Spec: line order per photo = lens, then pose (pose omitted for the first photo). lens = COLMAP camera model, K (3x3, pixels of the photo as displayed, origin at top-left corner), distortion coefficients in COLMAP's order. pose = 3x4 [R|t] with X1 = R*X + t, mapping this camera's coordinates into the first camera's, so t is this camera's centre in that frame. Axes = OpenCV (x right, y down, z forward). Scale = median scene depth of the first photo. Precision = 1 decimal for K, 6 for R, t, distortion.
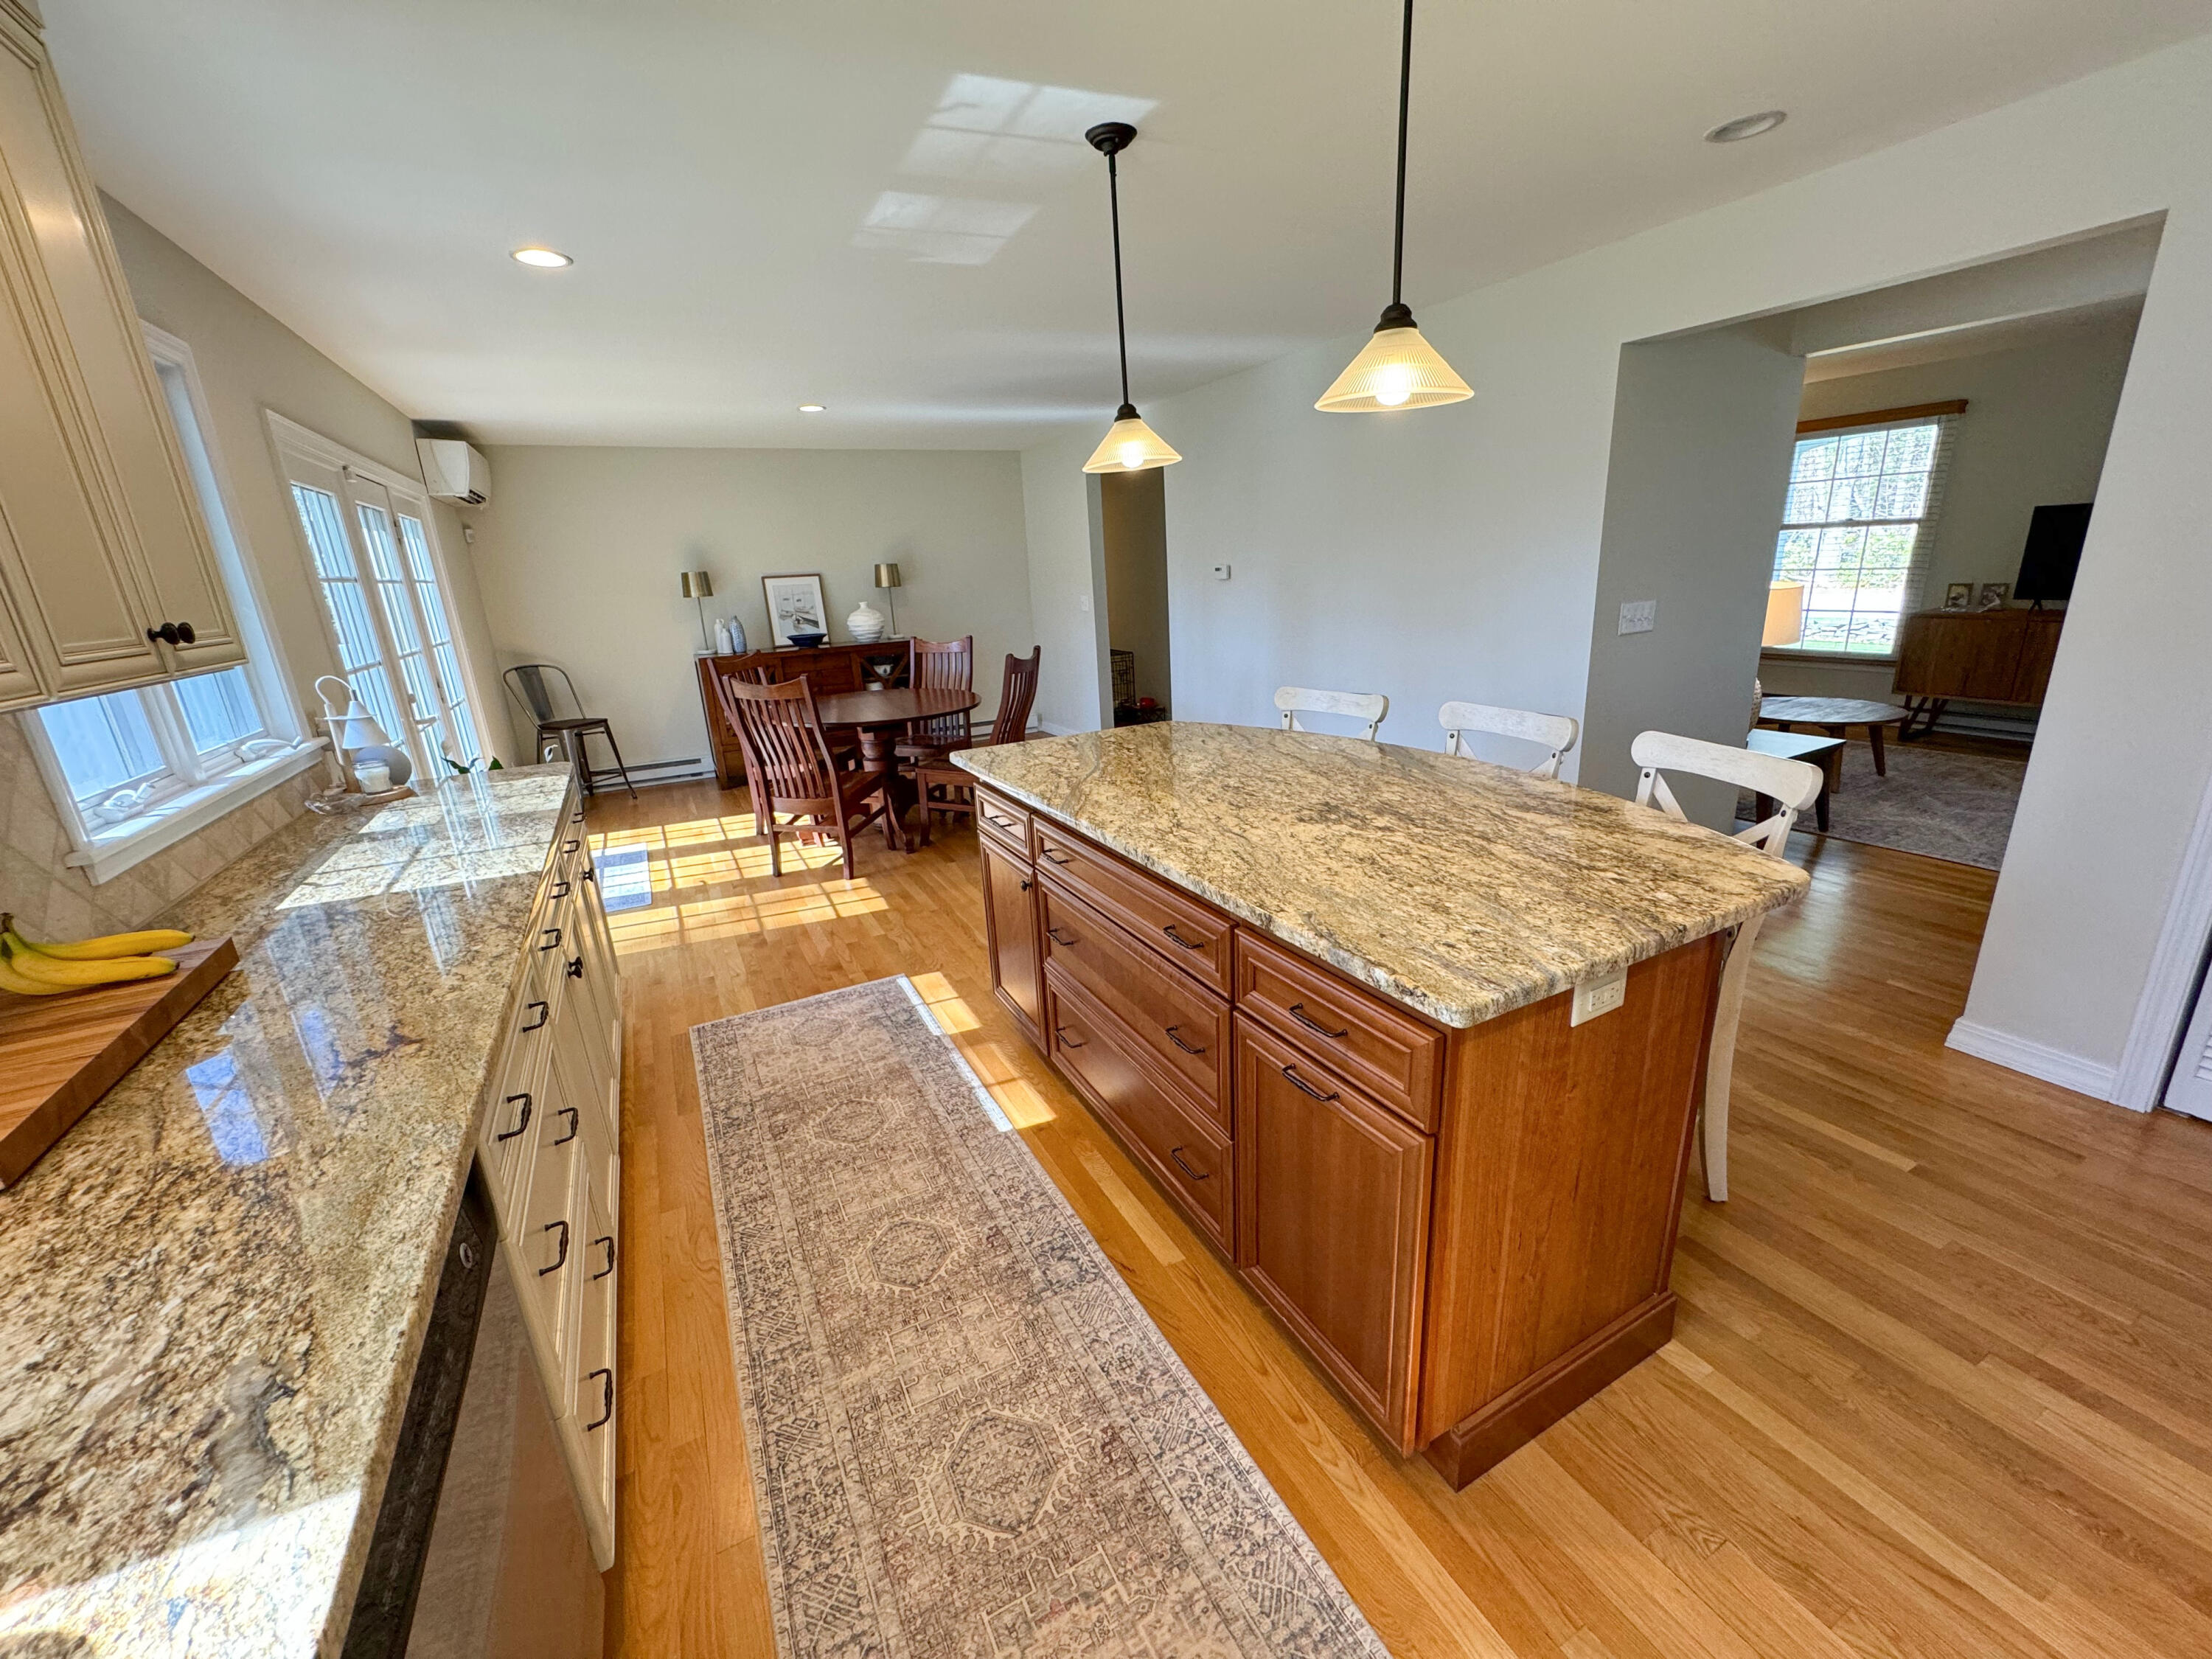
lens RADIAL K [[883.2, 0, 1118.3], [0, 883.2, 828.1], [0, 0, 1]] dist [-0.000620, 0.000190]
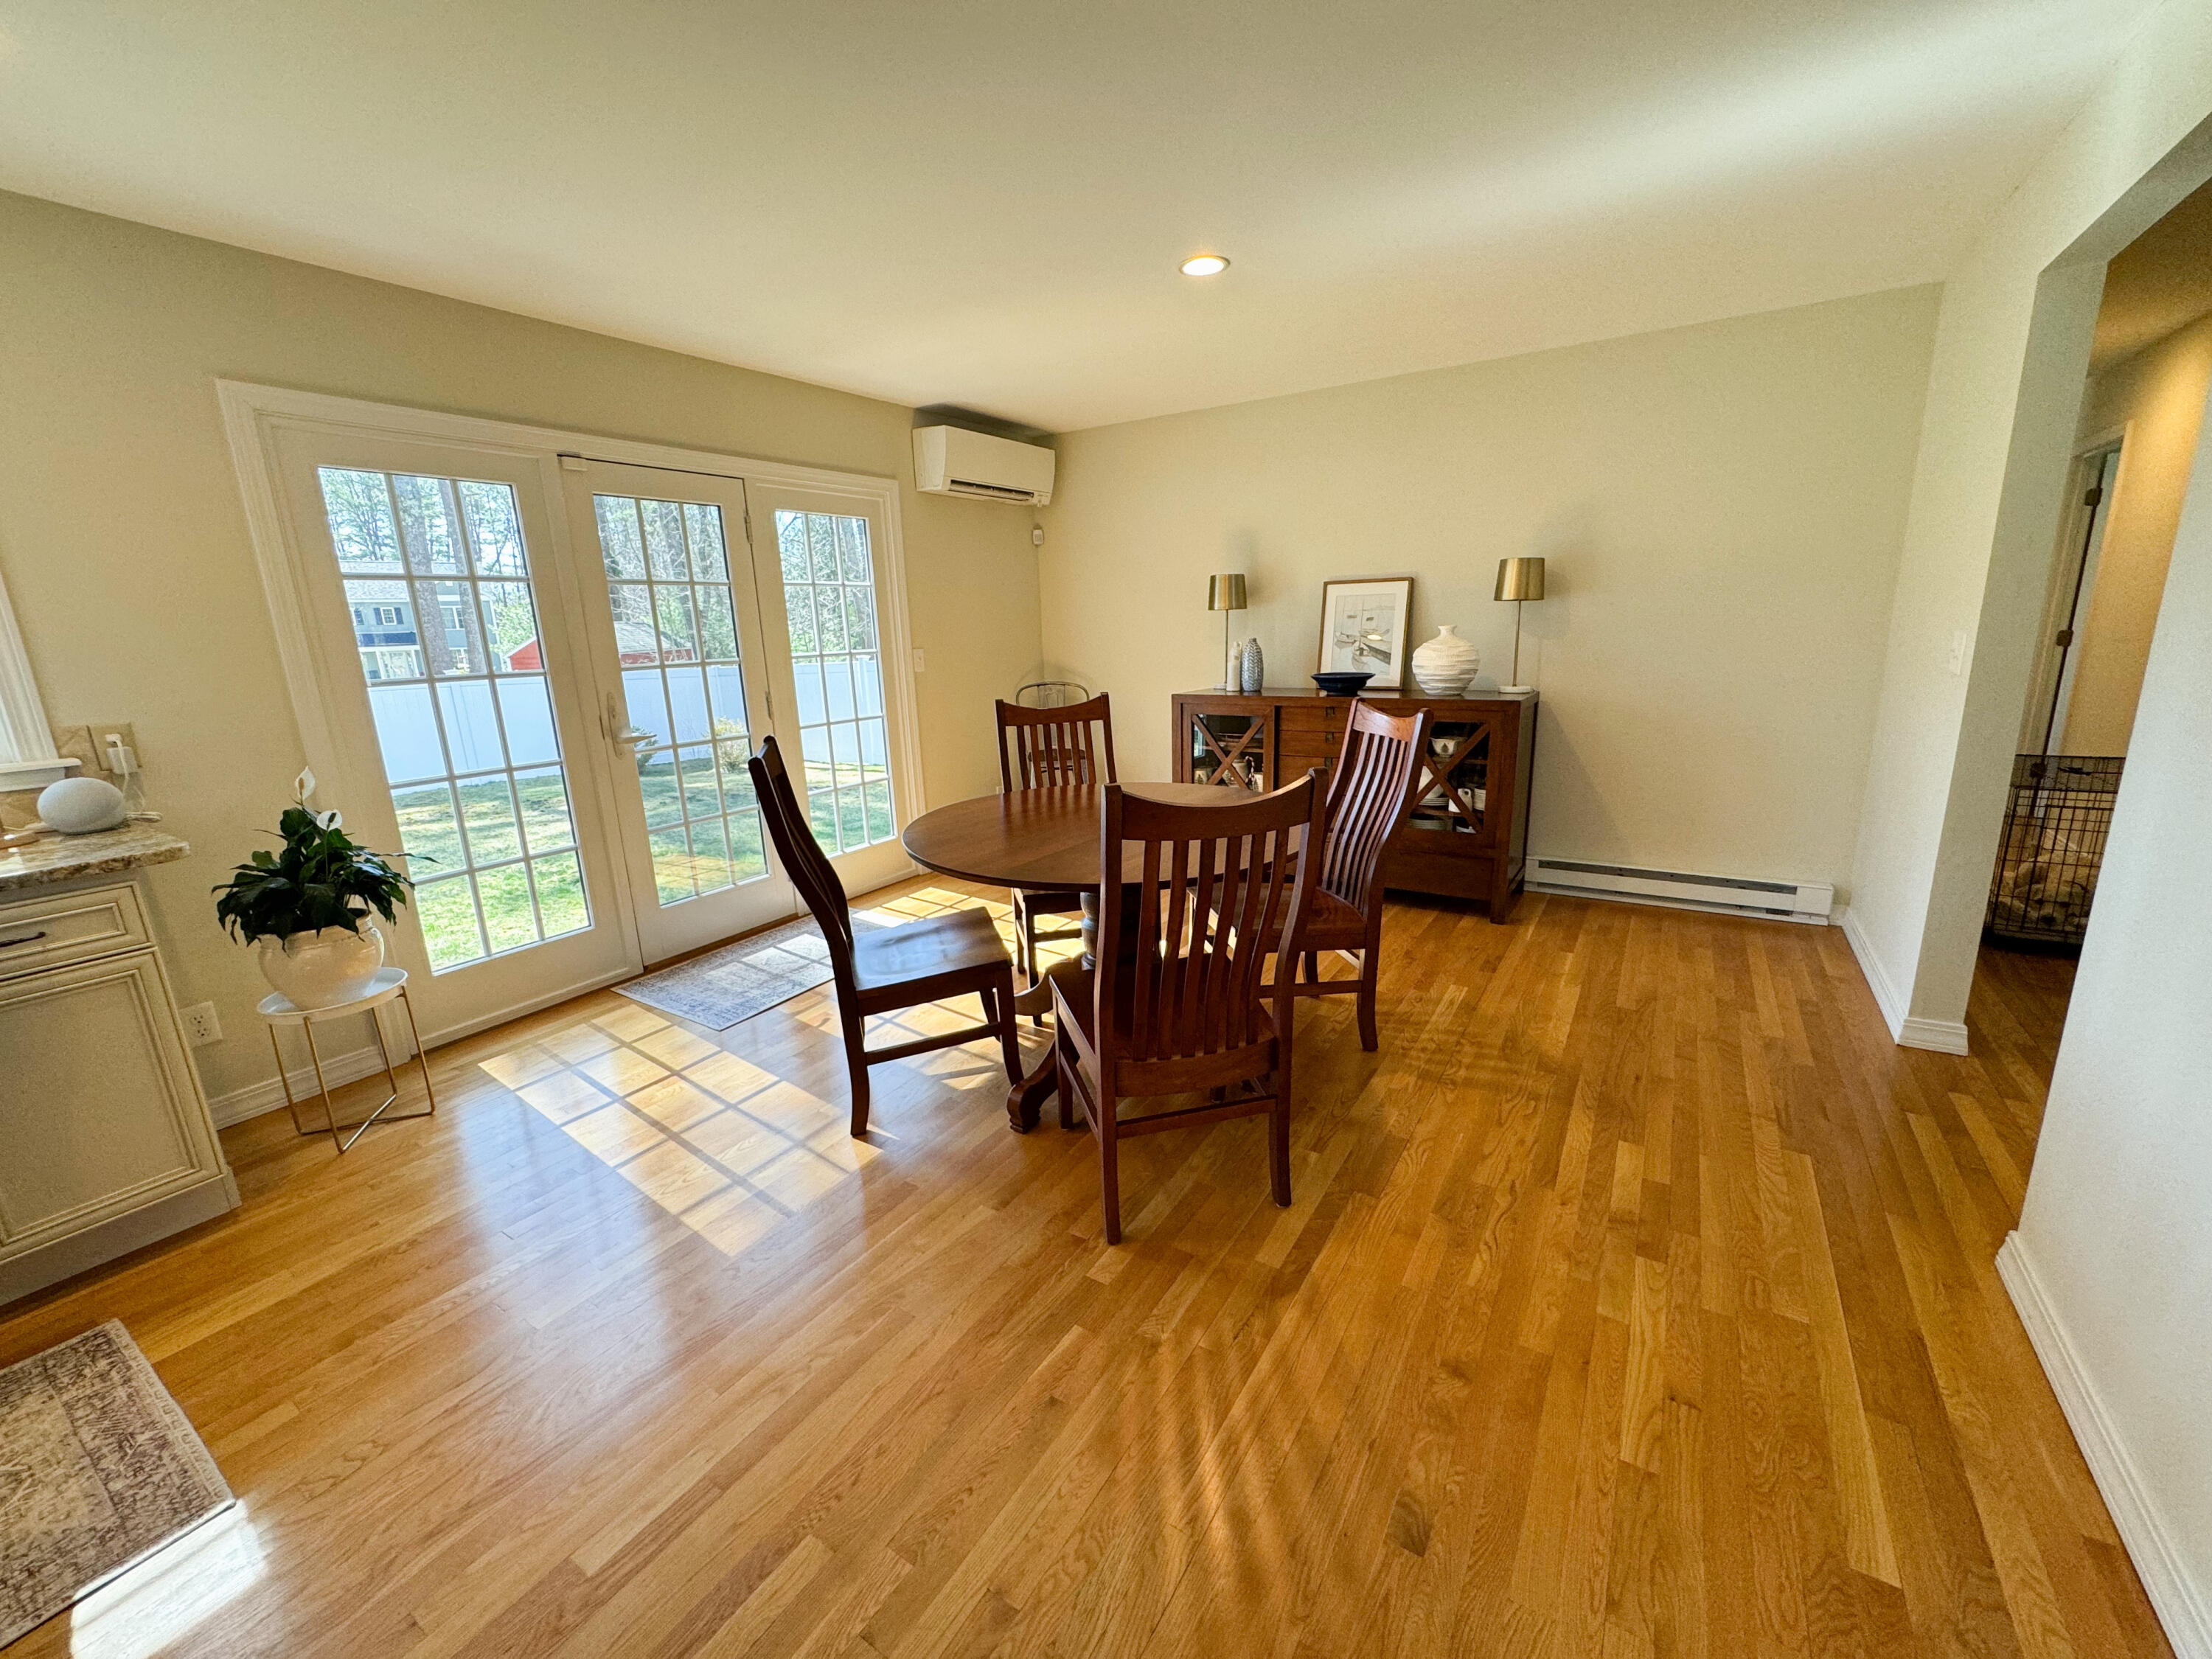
lens RADIAL K [[883.2, 0, 1096.9], [0, 883.2, 828.8], [0, 0, 1]] dist [-0.000620, 0.000190]
pose [[0.475982, 0.232347, -0.848207, 0.375733], [-0.245032, 0.961315, 0.125828, -0.486035], [0.844630, 0.147946, 0.514502, 1.777859]]
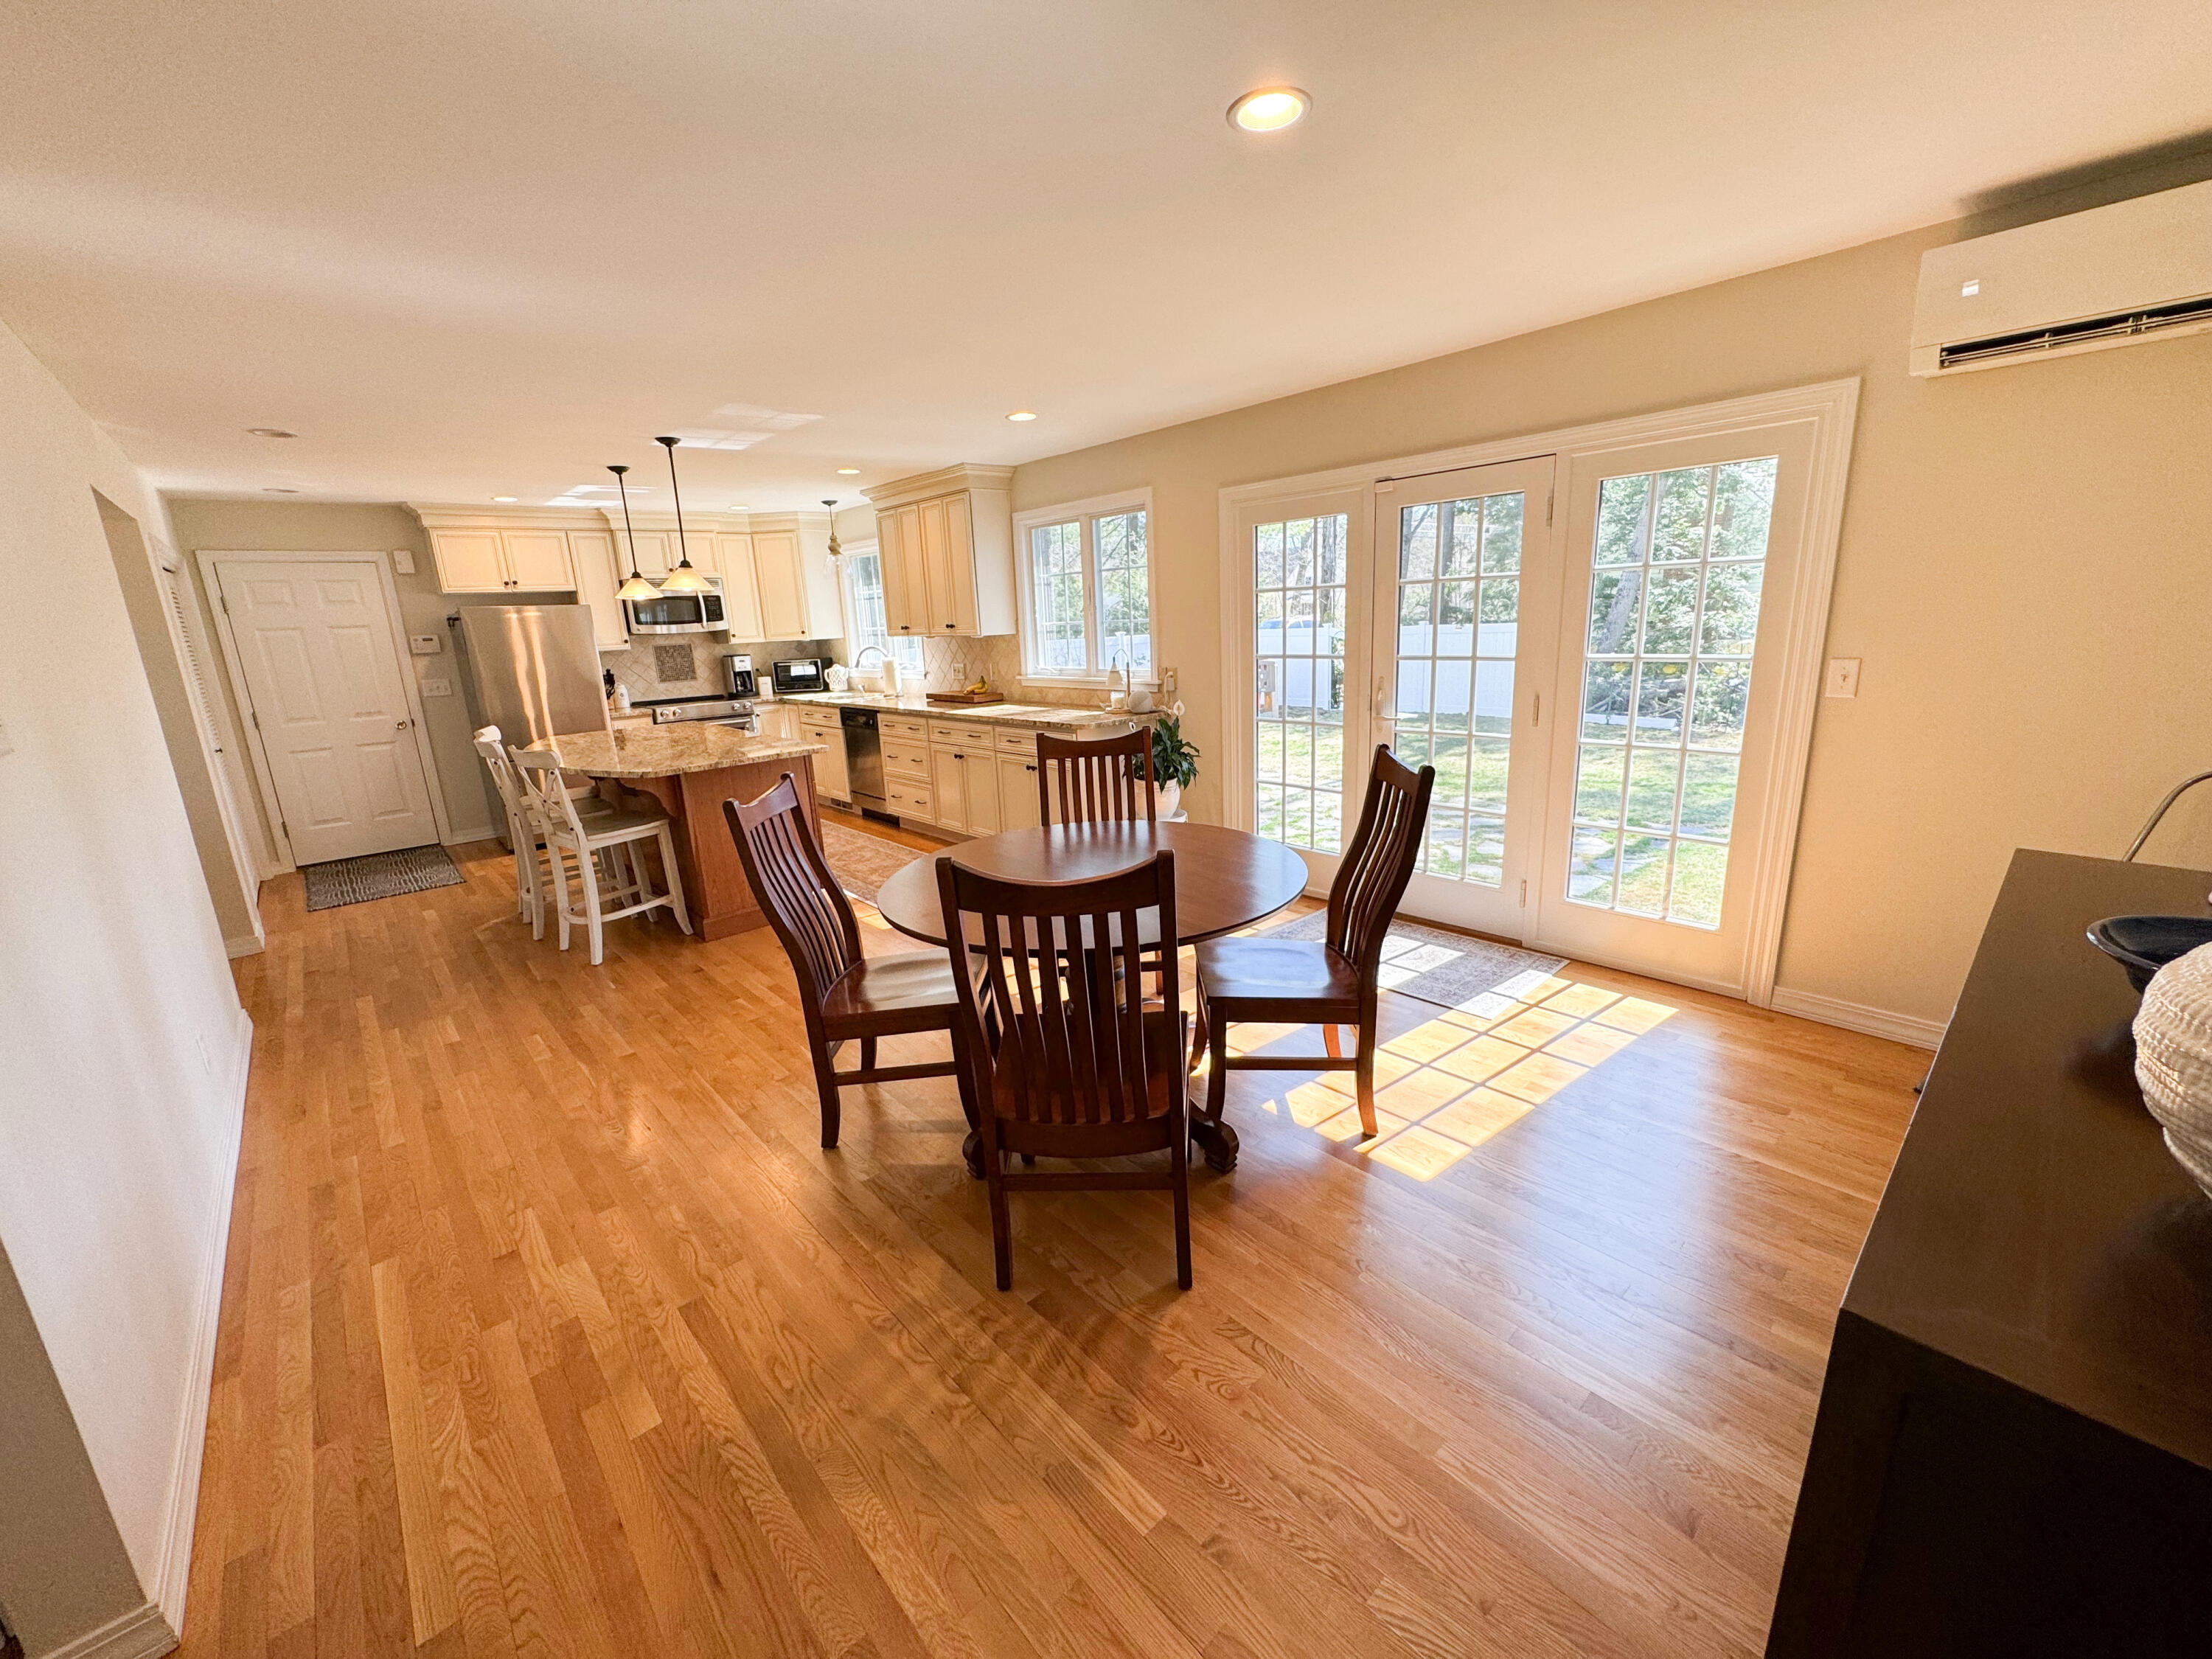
lens RADIAL K [[883.2, 0, 1117.3], [0, 883.2, 830.5], [0, 0, 1]] dist [-0.000620, 0.000190]
pose [[-0.966835, 0.151723, -0.205450, -0.496749], [0.024166, 0.855158, 0.517803, -1.048891], [0.254255, 0.495665, -0.830464, 3.494594]]
